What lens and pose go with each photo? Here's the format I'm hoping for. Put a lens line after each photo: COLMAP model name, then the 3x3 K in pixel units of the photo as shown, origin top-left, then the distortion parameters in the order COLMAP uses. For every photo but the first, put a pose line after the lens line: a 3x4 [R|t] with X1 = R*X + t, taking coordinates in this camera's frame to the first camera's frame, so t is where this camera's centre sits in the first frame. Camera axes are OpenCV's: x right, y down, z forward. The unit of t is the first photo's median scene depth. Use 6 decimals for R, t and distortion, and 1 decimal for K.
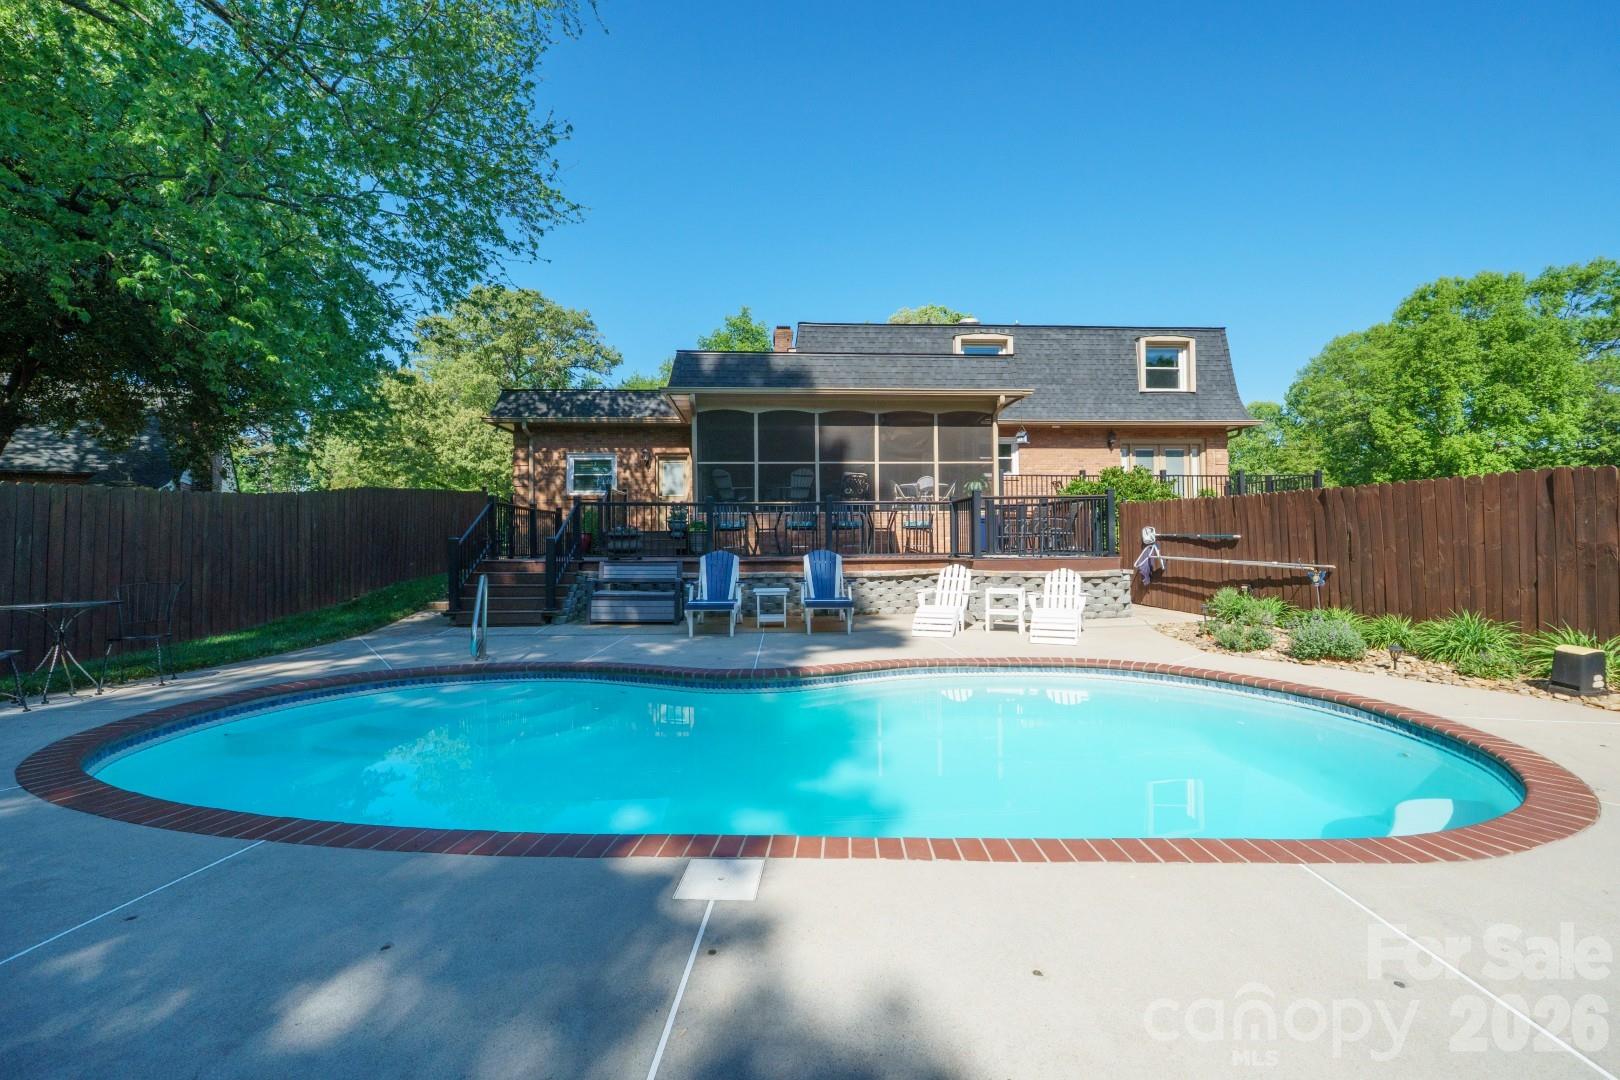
lens RADIAL K [[664.9, 0, 808.9], [0, 664.9, 534.9], [0, 0, 1]] dist [-0.006513, -0.000215]
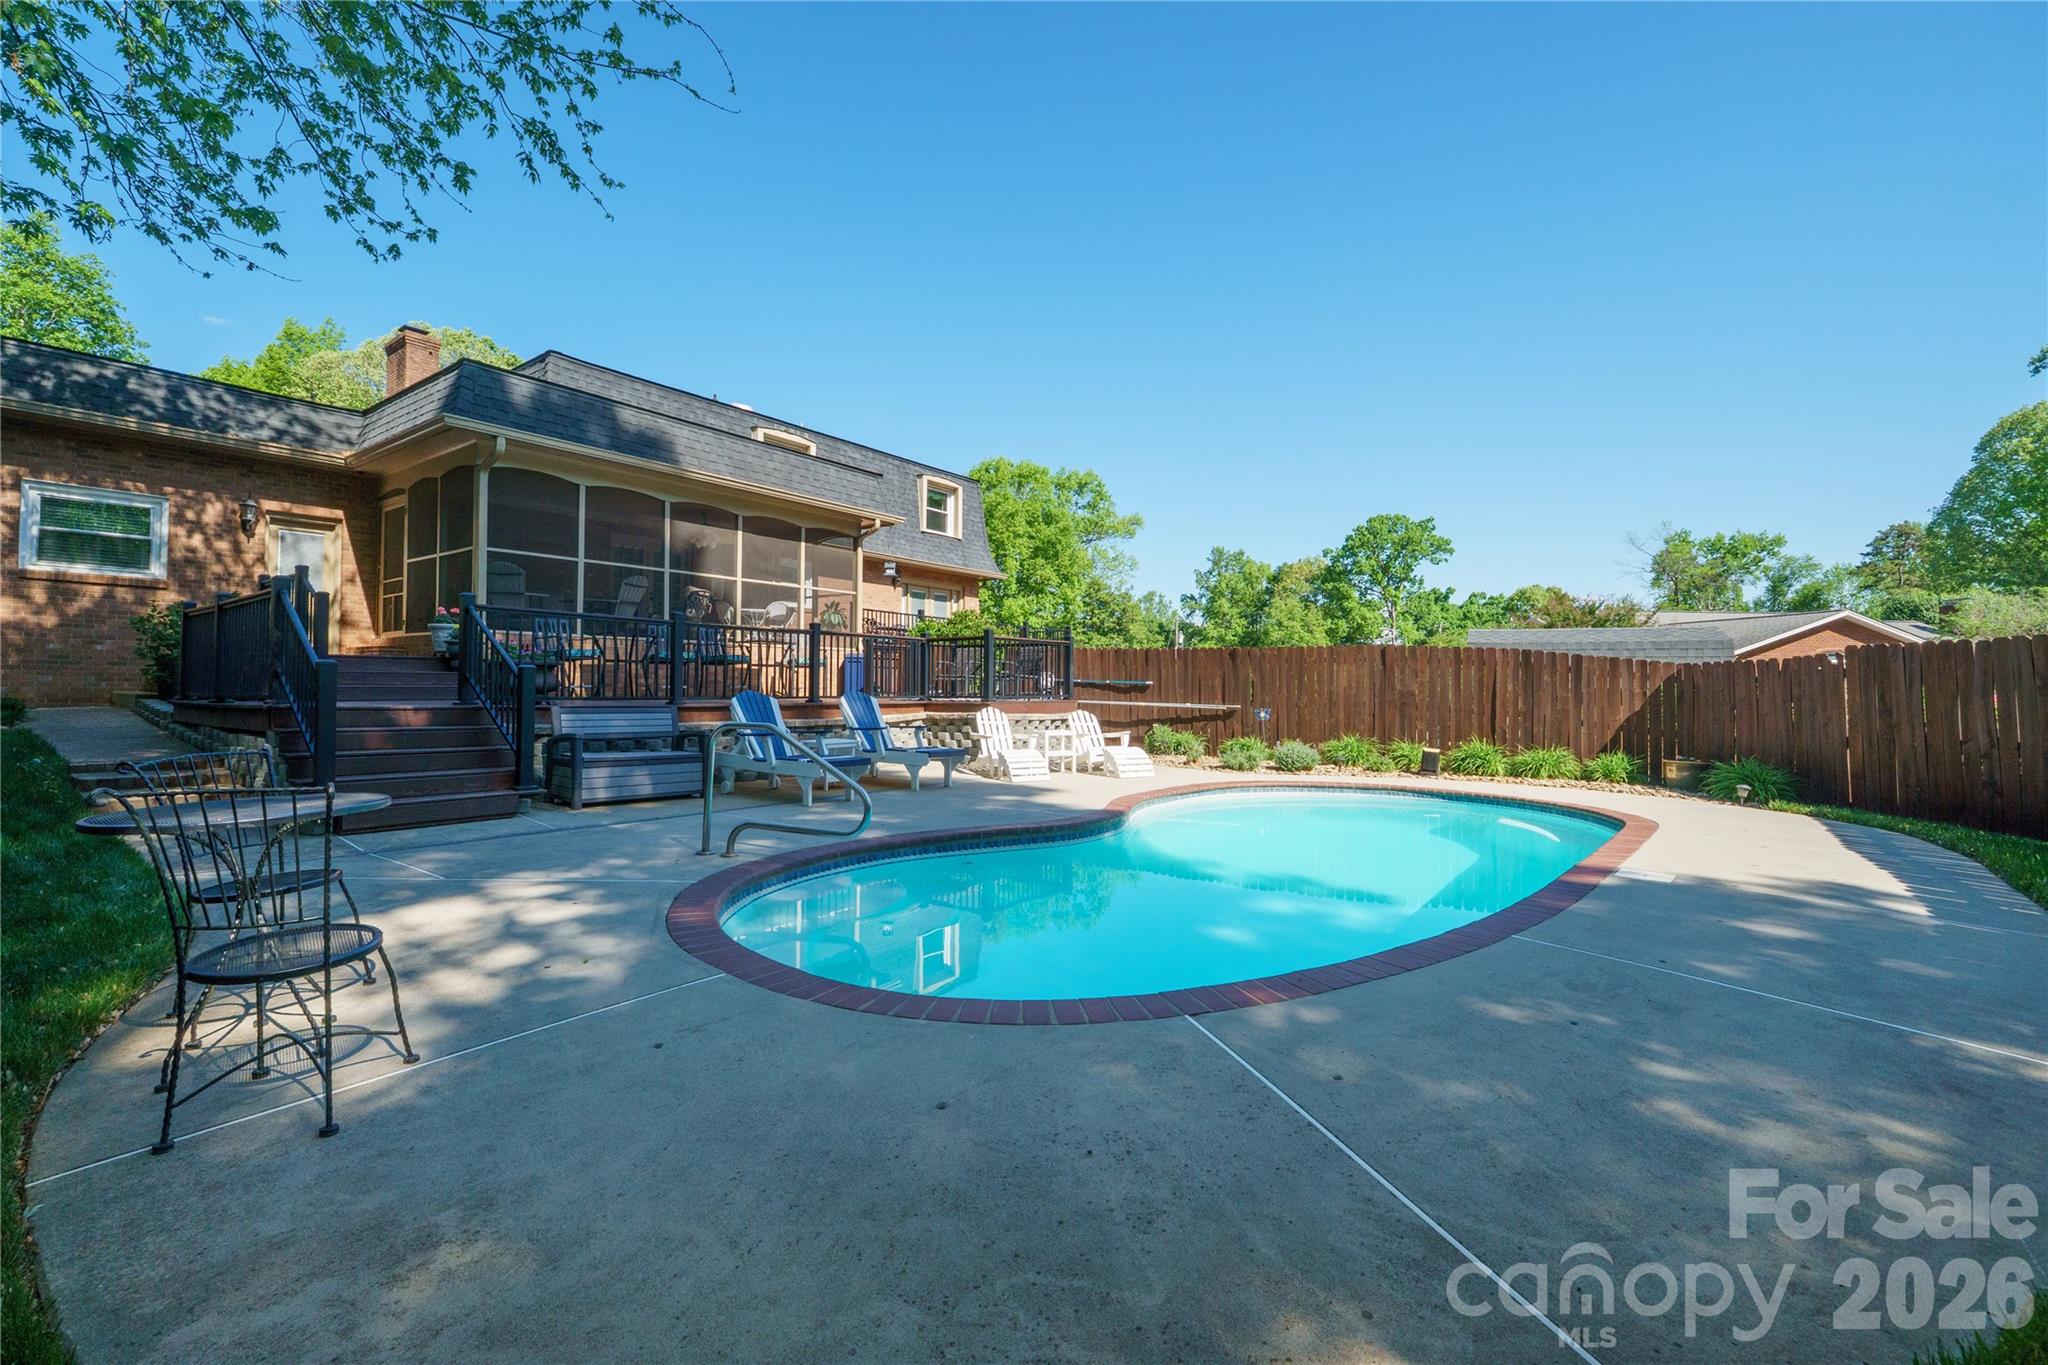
lens RADIAL K [[840.6, 0, 1022.6], [0, 840.6, 676.1], [0, 0, 1]] dist [-0.006513, -0.000215]
pose [[0.656737, 0.023442, 0.753755, -0.349862], [-0.020650, 0.999701, -0.013100, 0.007852], [-0.753837, -0.006962, 0.657025, 0.098280]]
